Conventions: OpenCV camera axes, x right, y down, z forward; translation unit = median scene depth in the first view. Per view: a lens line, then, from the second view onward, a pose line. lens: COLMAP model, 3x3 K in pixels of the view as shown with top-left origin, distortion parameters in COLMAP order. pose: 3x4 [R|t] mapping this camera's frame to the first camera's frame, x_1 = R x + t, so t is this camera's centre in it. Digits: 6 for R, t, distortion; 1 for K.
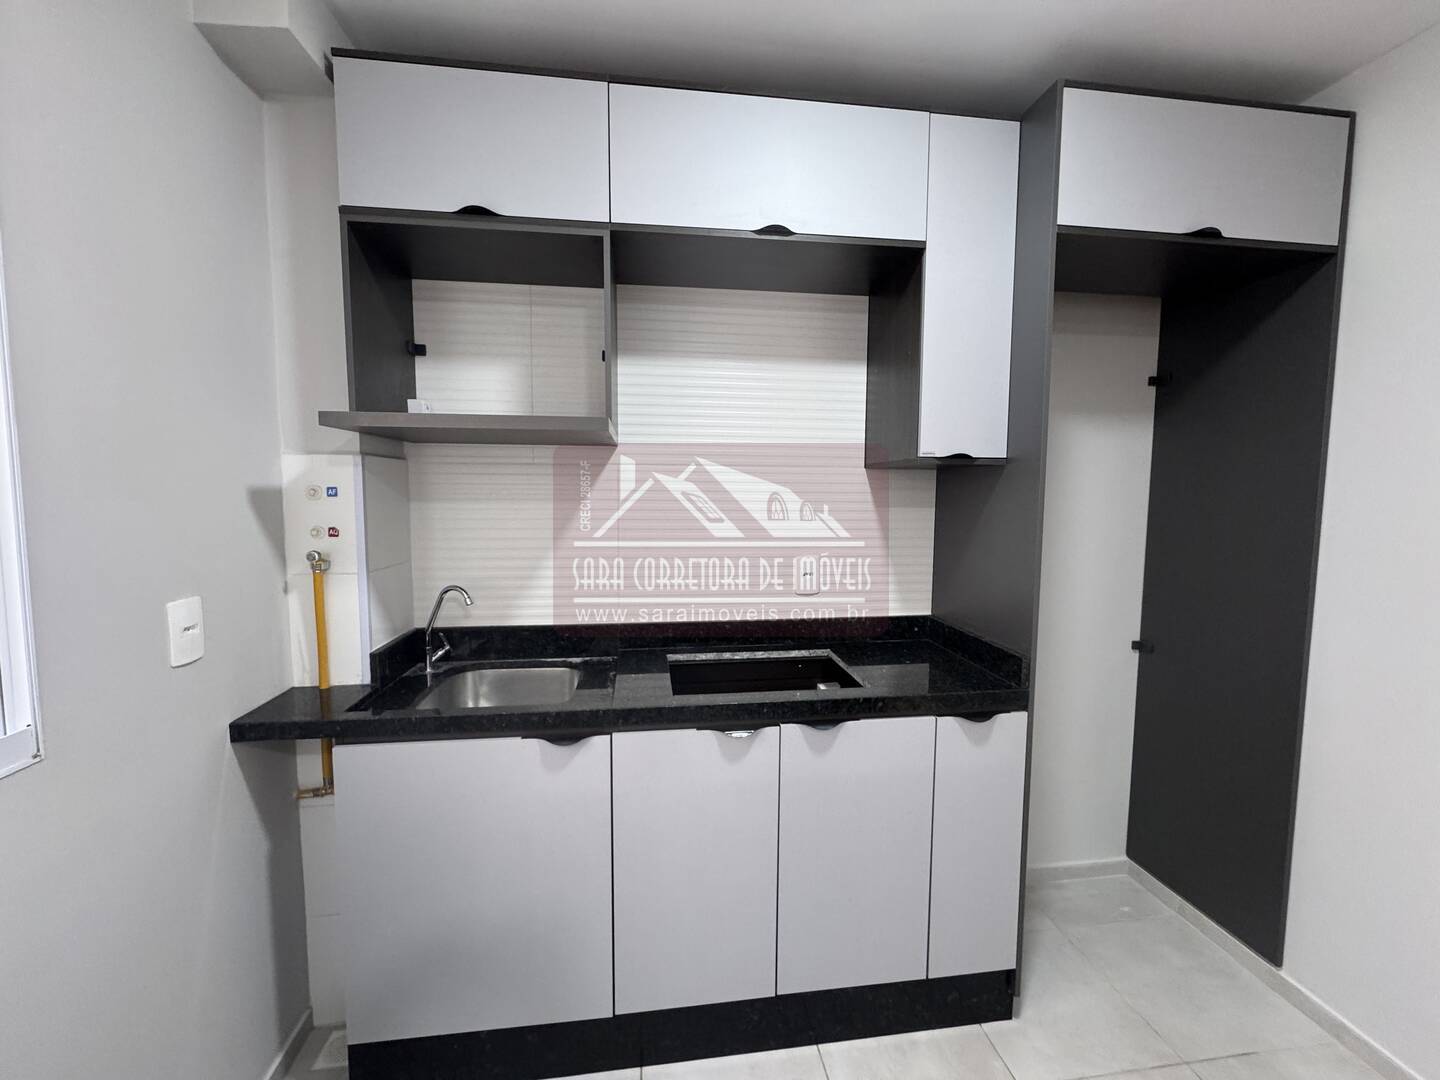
lens RADIAL K [[577.4, 0, 714.9], [0, 577.4, 537.4], [0, 0, 1]] dist [-0.001011, -0.000506]
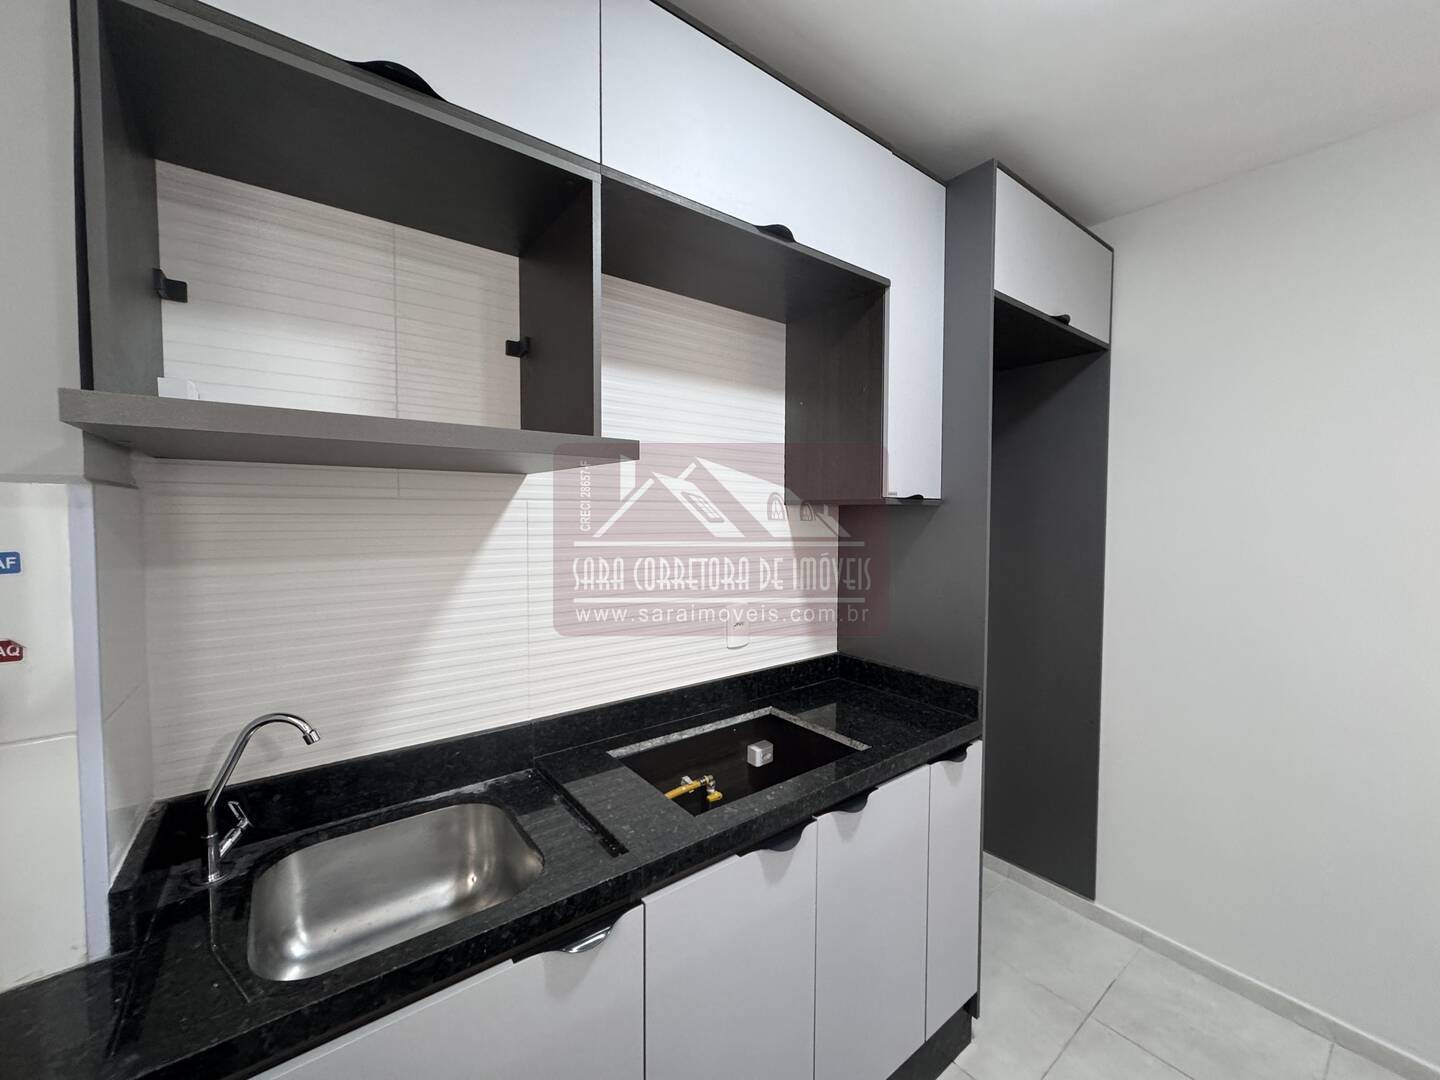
lens RADIAL K [[577.4, 0, 717.5], [0, 577.4, 536.8], [0, 0, 1]] dist [-0.001011, -0.000506]
pose [[0.863838, -0.024206, 0.503187, -0.378113], [0.042568, 0.998780, -0.025031, -0.059875], [-0.501967, 0.043043, 0.863815, 0.302349]]
